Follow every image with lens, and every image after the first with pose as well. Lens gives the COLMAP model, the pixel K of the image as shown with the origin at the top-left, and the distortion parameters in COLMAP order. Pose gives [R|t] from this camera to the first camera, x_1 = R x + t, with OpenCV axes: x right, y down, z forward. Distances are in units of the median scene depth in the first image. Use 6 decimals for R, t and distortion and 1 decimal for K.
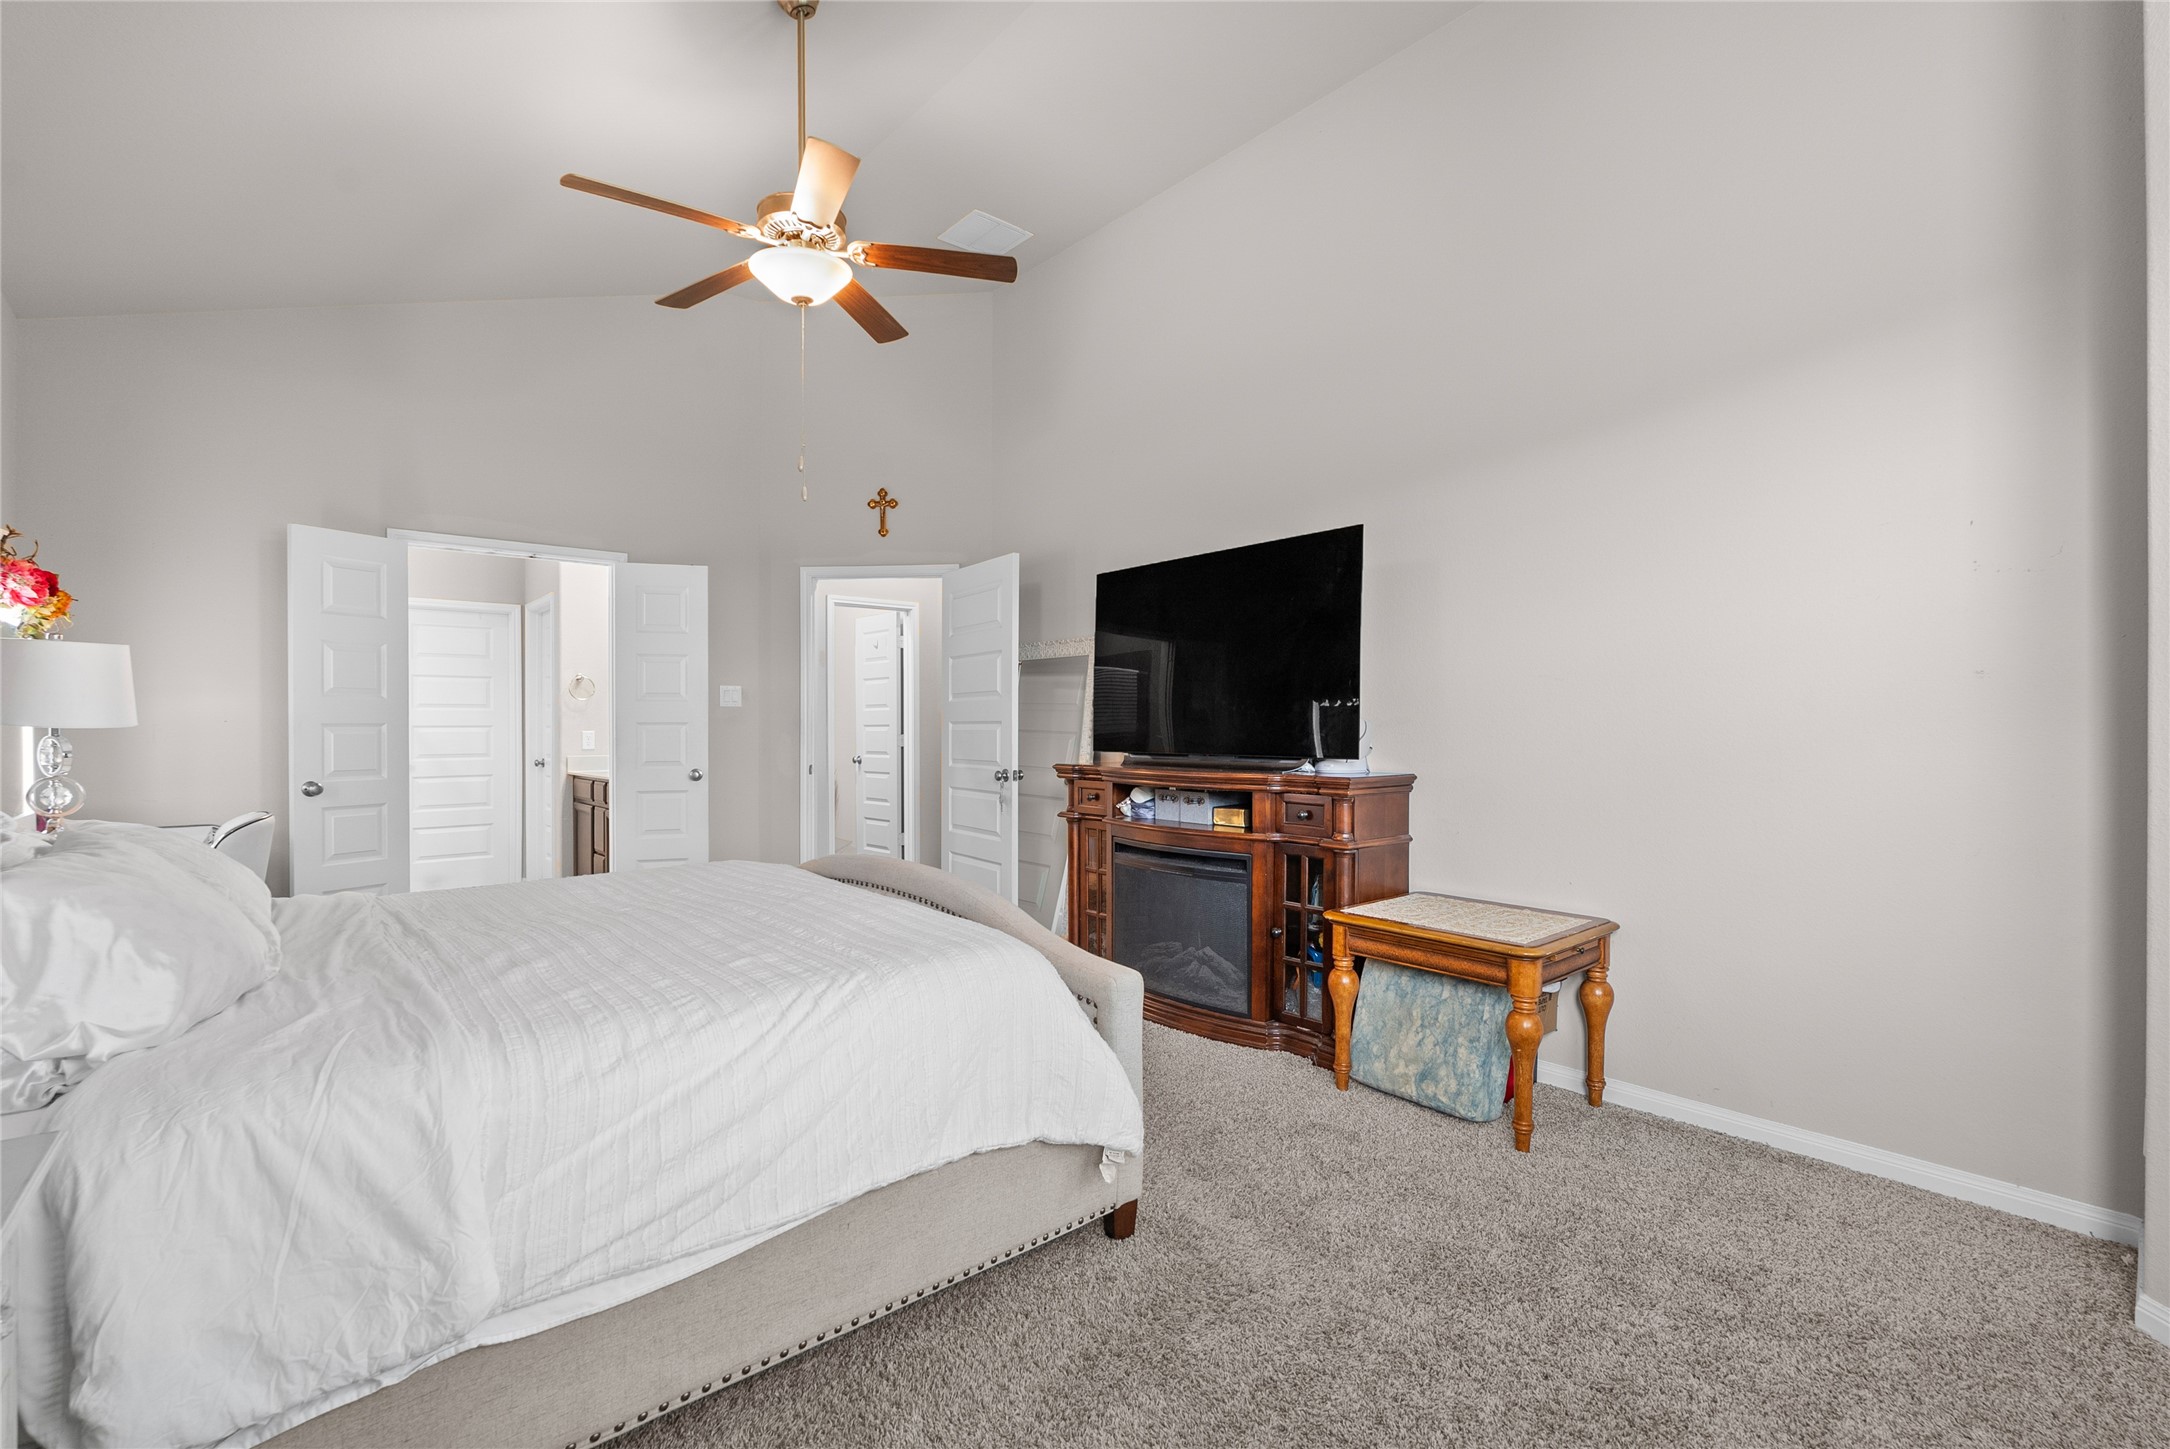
lens RADIAL K [[974.3, 0, 1085.0], [0, 974.3, 724.5], [0, 0, 1]] dist [-0.002661, 0.000267]
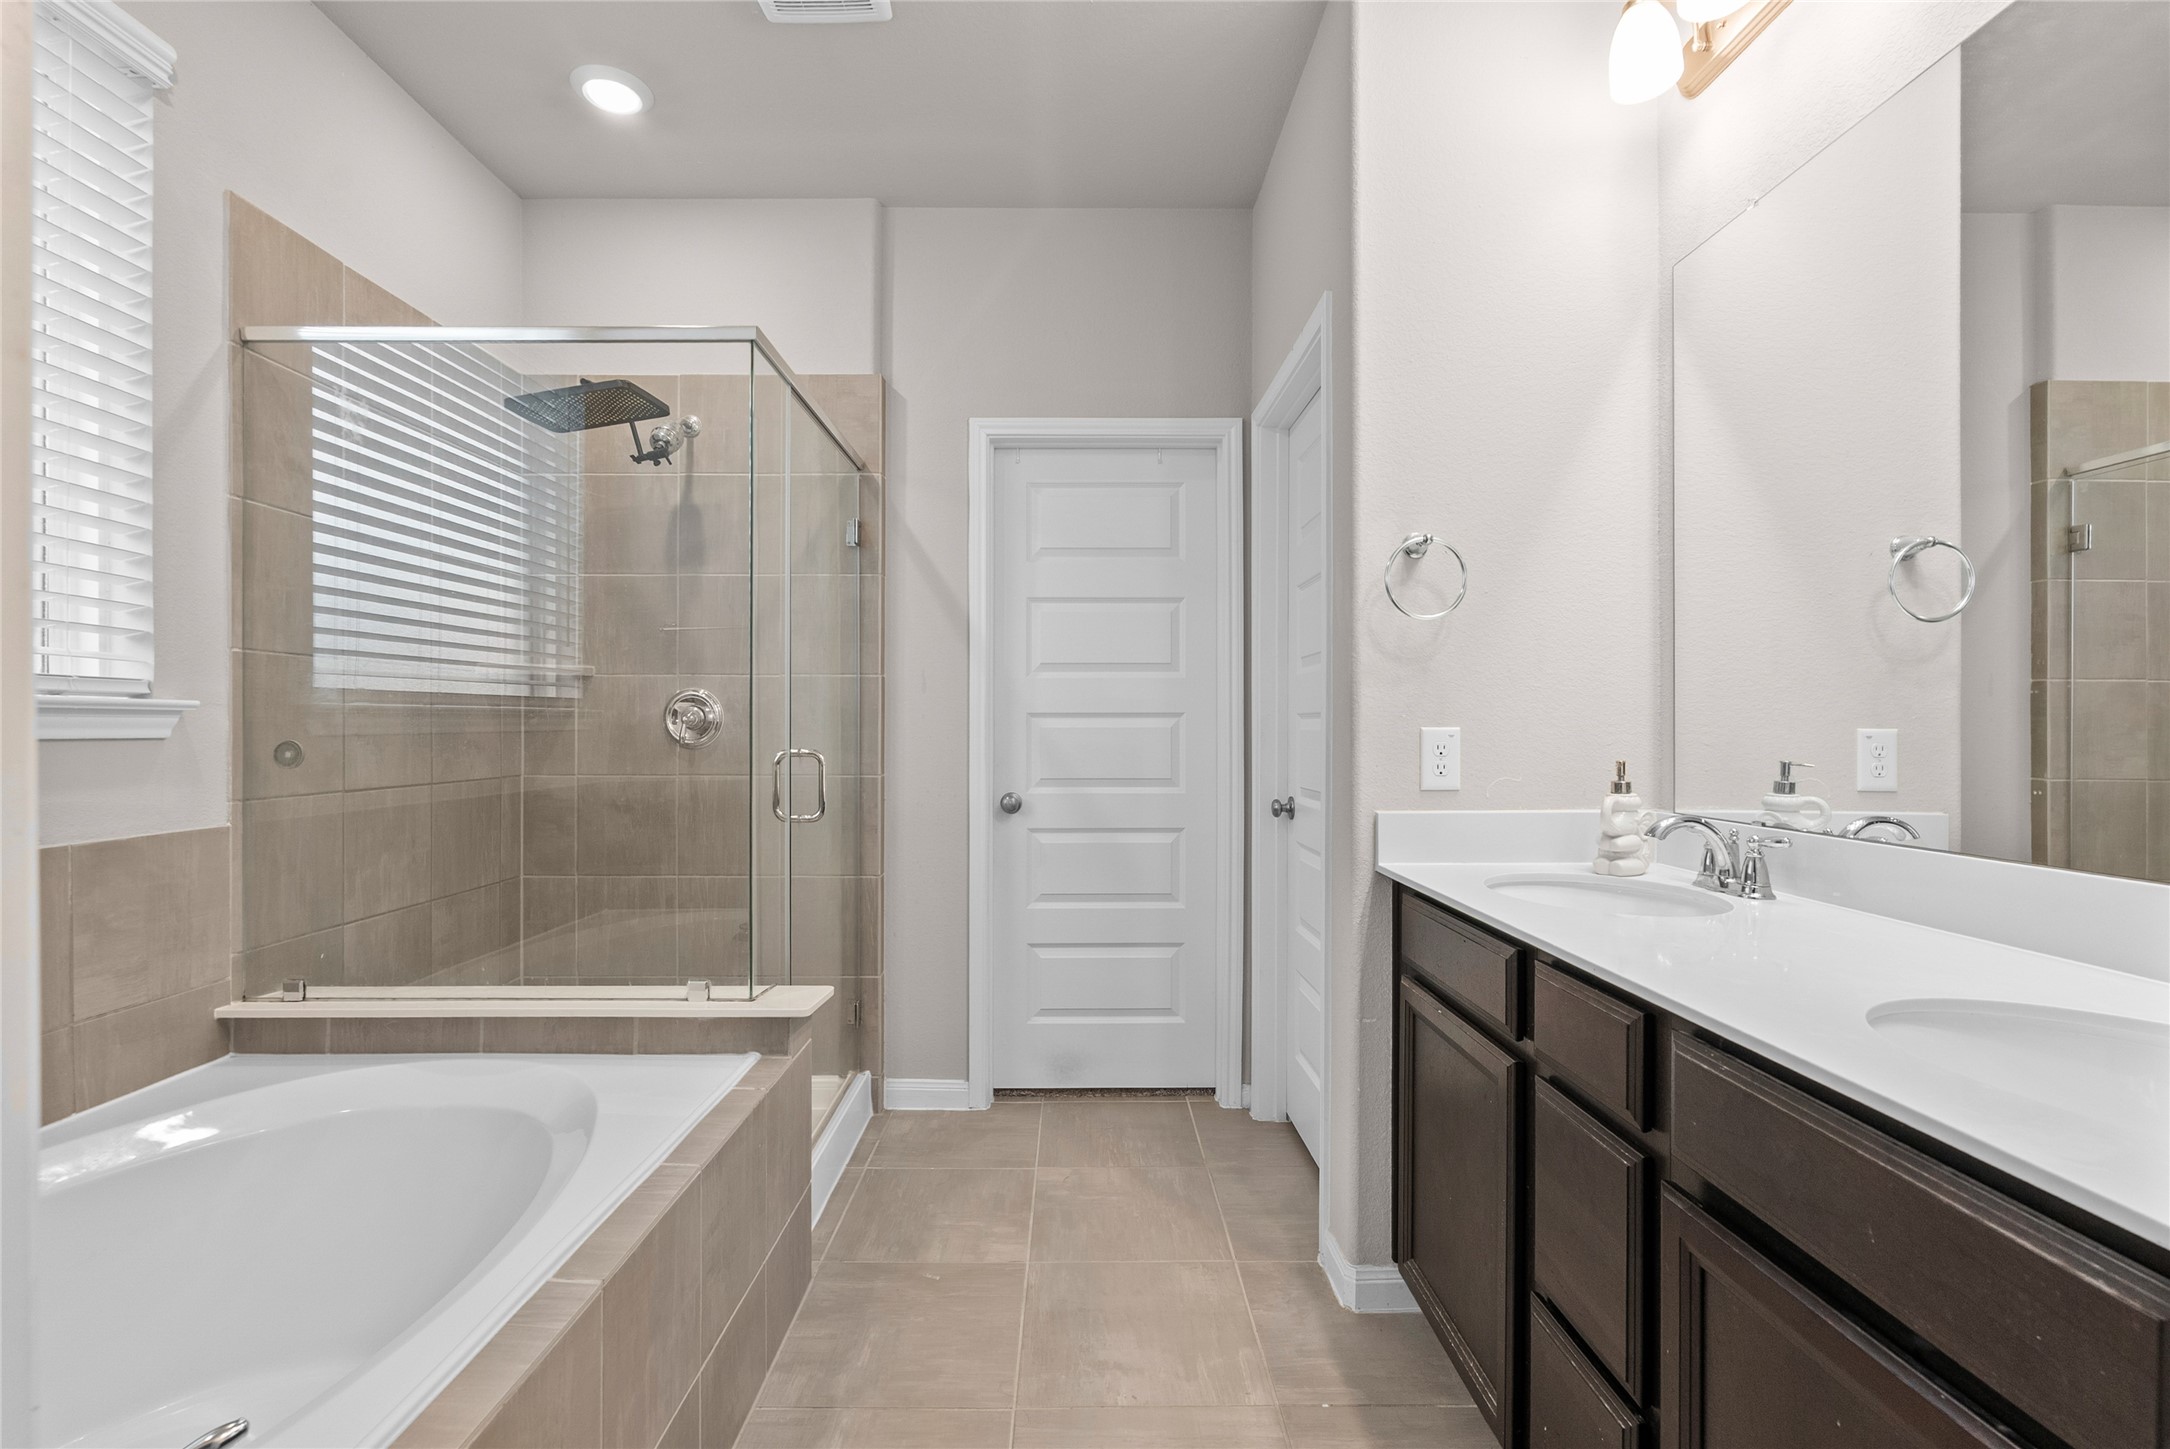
lens RADIAL K [[977.5, 0, 1086.9], [0, 977.5, 705.5], [0, 0, 1]] dist [-0.001874, 0.000456]
pose [[0.776796, -0.002471, -0.629747, -0.378195], [-0.006168, 0.999914, -0.011532, 0.003287], [0.629722, 0.012842, 0.776715, 0.651919]]
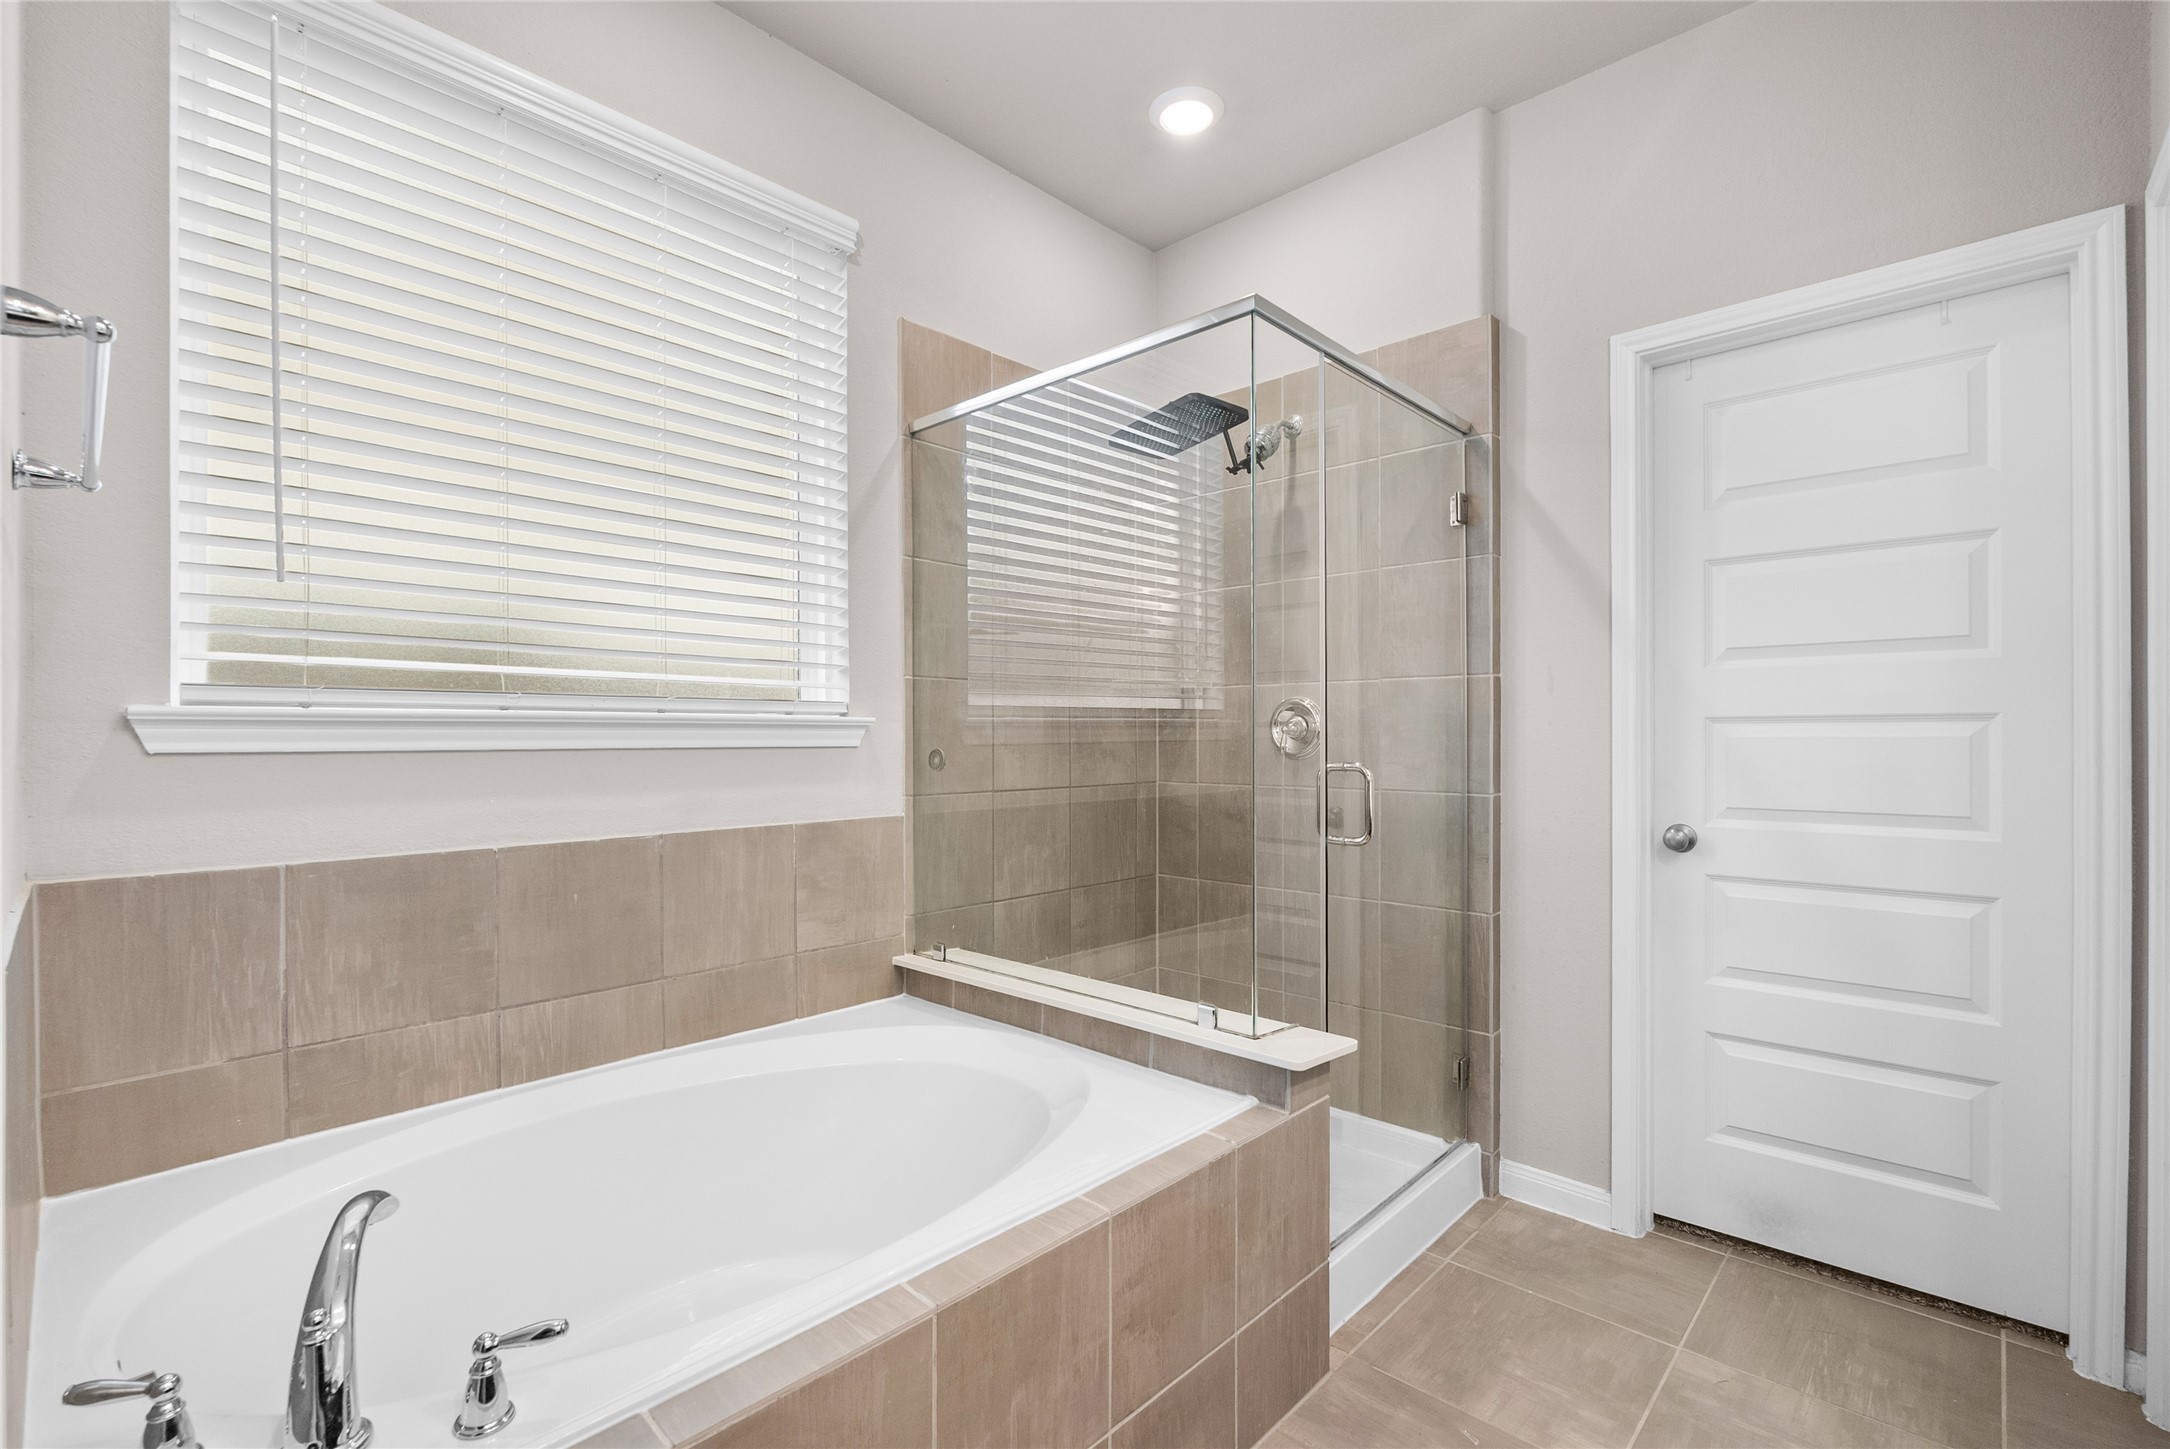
lens RADIAL K [[974.3, 0, 1085.0], [0, 974.3, 724.5], [0, 0, 1]] dist [-0.002661, 0.000267]
pose [[0.126512, -0.001077, -0.991964, -0.382885], [0.004796, 0.999988, -0.000474, 0.003298], [0.991953, -0.004697, 0.126516, 0.729017]]
